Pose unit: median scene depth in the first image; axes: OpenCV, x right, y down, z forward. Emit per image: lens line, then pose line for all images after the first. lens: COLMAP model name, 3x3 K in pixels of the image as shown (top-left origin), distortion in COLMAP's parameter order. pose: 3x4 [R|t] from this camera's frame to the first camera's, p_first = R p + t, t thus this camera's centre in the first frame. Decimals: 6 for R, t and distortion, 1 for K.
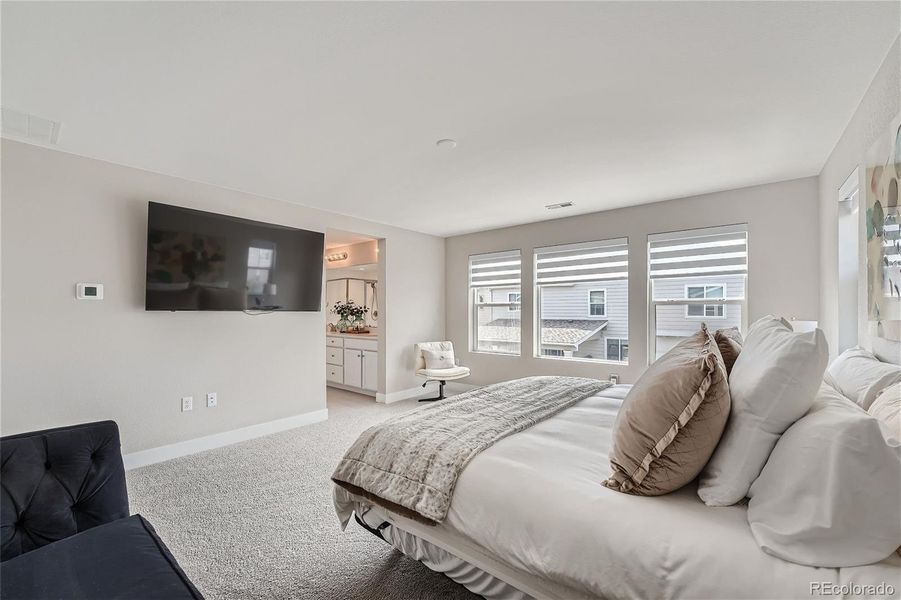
lens RADIAL K [[363.7, 0, 448.2], [0, 363.7, 309.3], [0, 0, 1]] dist [-0.002033, -0.000086]
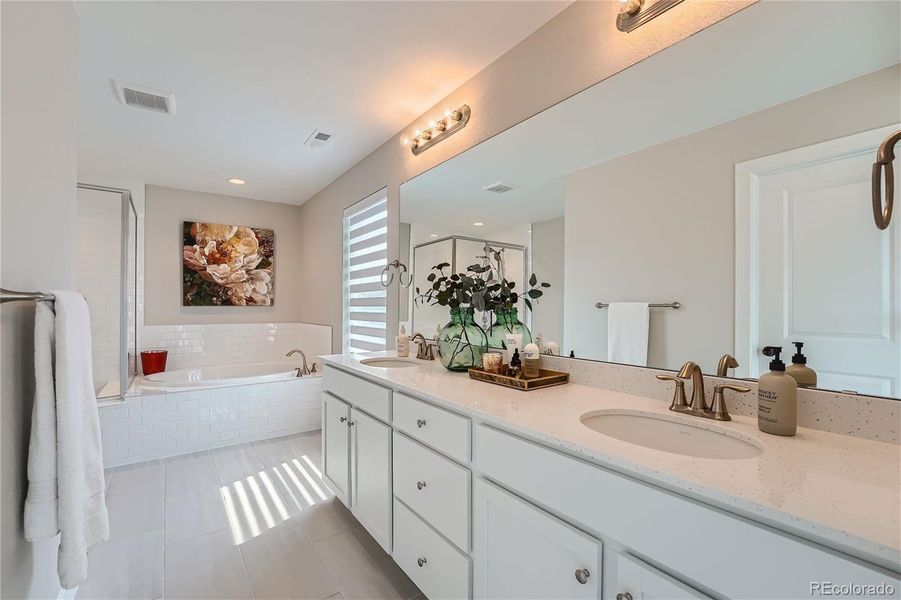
lens RADIAL K [[389.7, 0, 447.8], [0, 389.7, 305.2], [0, 0, 1]] dist [-0.001803, -0.000420]
pose [[0.967954, 0.002301, -0.251118, -0.212880], [-0.003426, 0.999986, -0.004044, 0.014422], [0.251105, 0.004774, 0.967948, 0.680192]]
